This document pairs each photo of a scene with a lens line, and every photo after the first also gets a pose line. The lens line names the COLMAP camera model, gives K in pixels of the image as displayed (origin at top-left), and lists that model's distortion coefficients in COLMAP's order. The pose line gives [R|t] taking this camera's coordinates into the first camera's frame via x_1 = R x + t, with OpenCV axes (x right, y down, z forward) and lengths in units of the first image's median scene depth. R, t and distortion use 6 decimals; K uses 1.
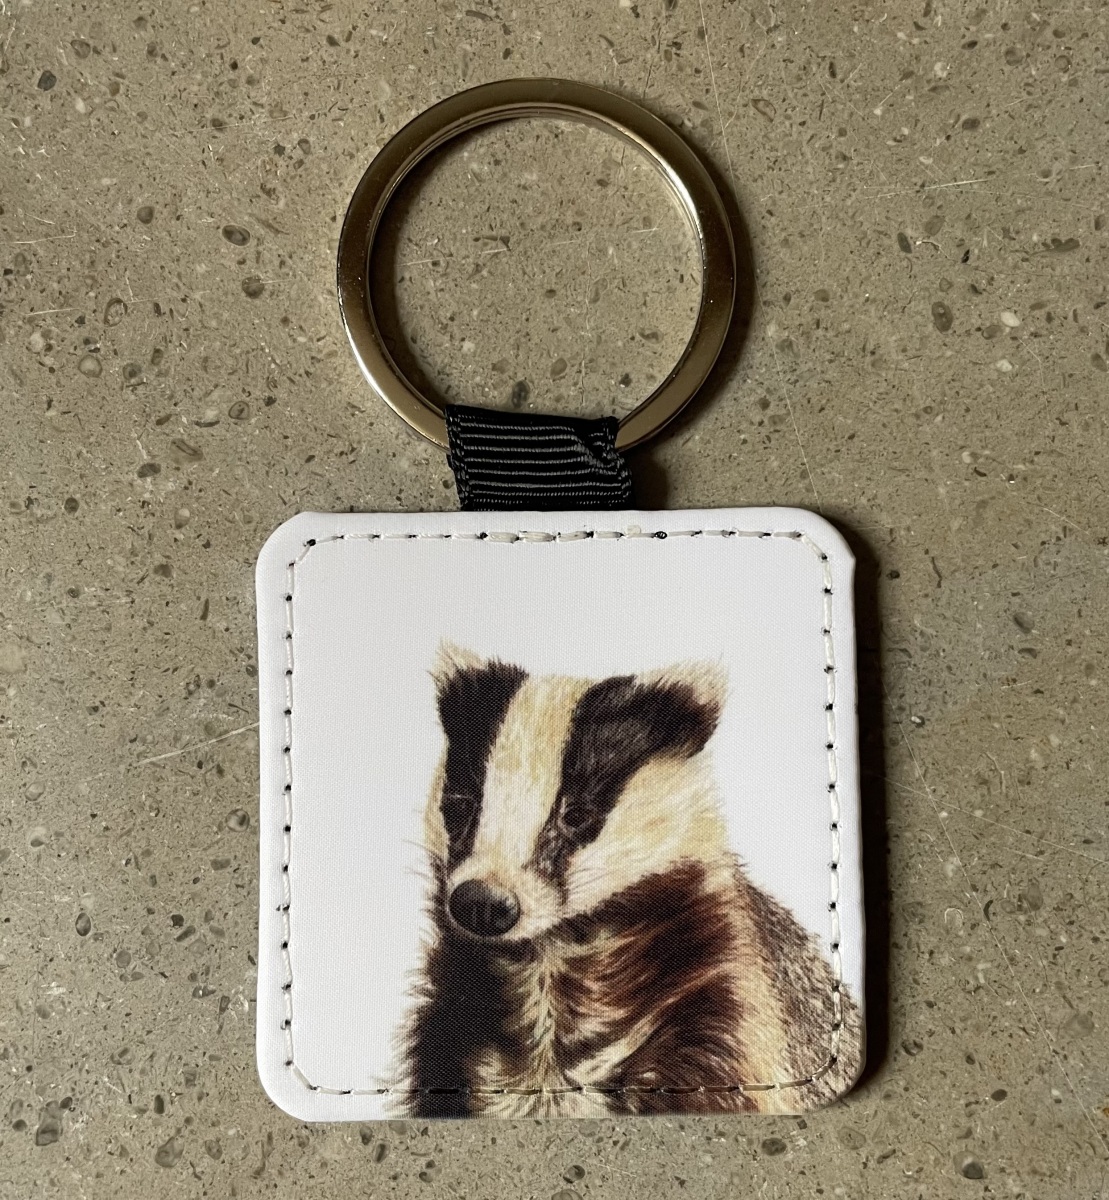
lens RADIAL K [[1085.9, 0, 537.9], [0, 1085.9, 675.1], [0, 0, 1]] dist [0.029428, -0.038691]
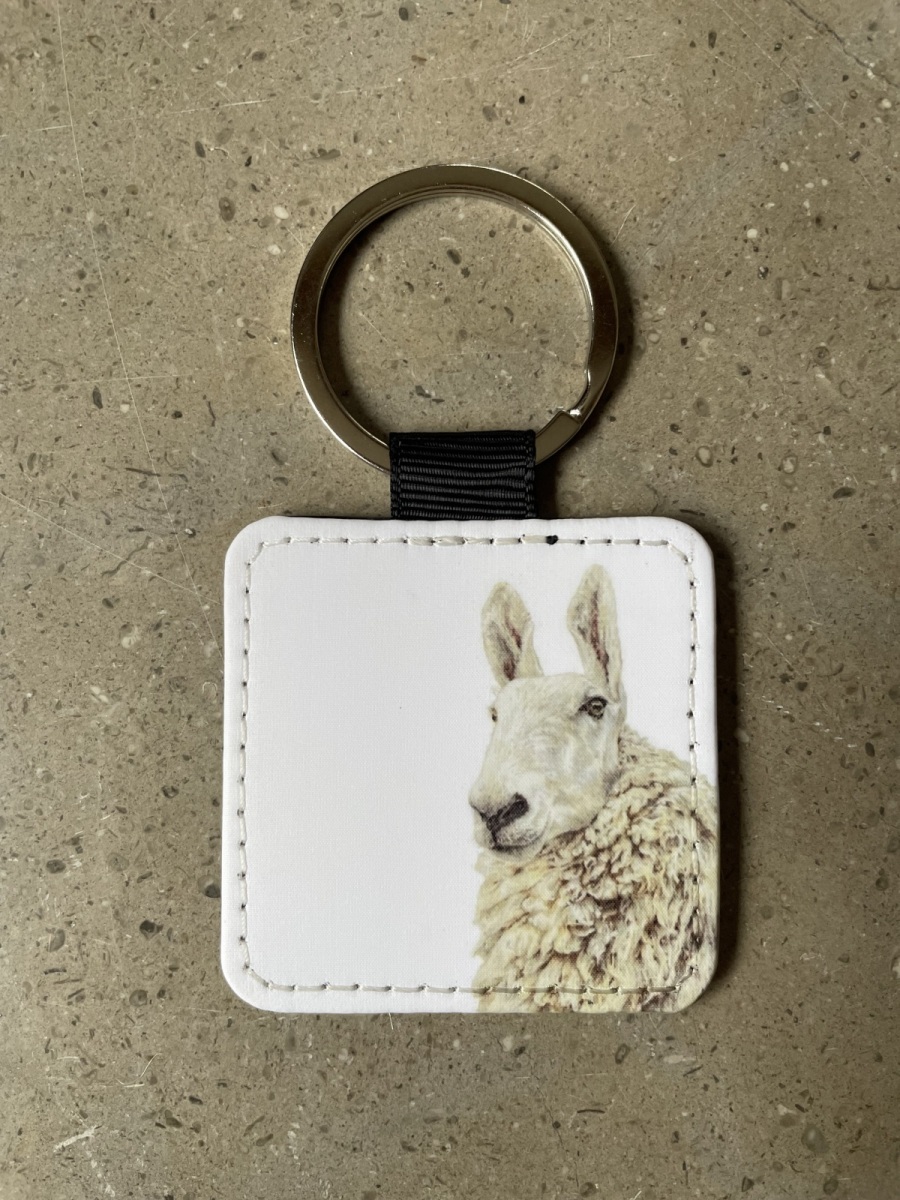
lens RADIAL K [[888.1, 0, 472.3], [0, 888.1, 670.3], [0, 0, 1]] dist [0.011565, -0.031271]
pose [[0.999494, 0.030960, -0.007287, 0.674044], [-0.030876, 0.999458, 0.011381, 0.175593], [0.007636, -0.011150, 0.999909, -0.013007]]
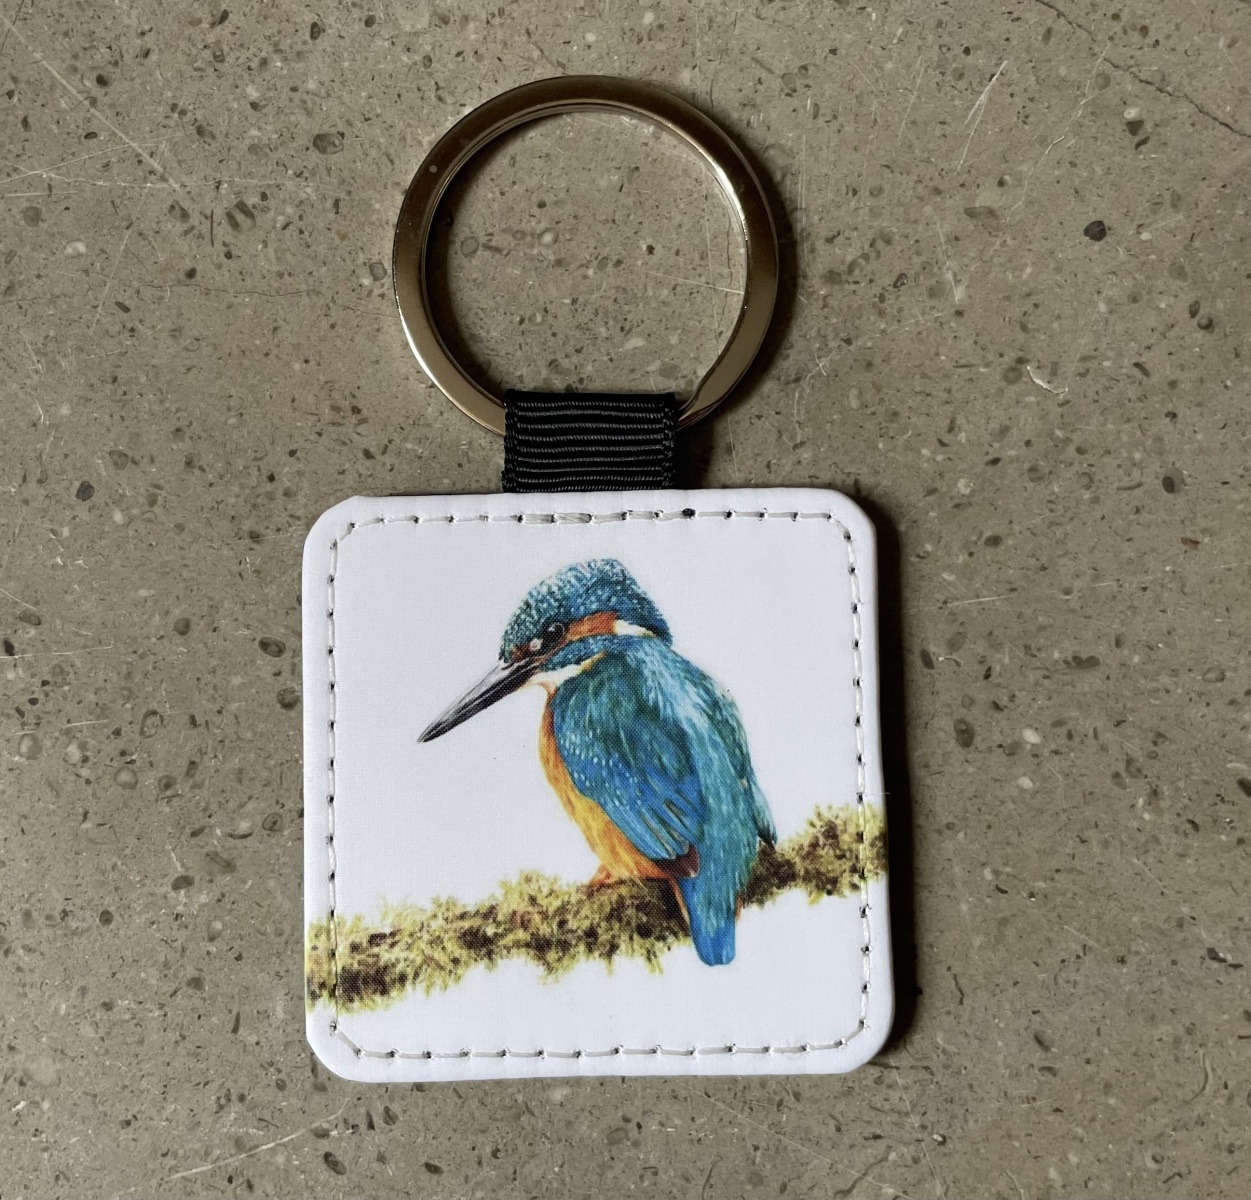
lens RADIAL K [[1099.6, 0, 590.1], [0, 1099.6, 634.0], [0, 0, 1]] dist [0.033671, -0.046276]
pose [[0.999982, 0.005819, 0.001659, 0.019121], [-0.005816, 0.999981, -0.002262, -0.417511], [-0.001672, 0.002252, 0.999996, -0.028986]]
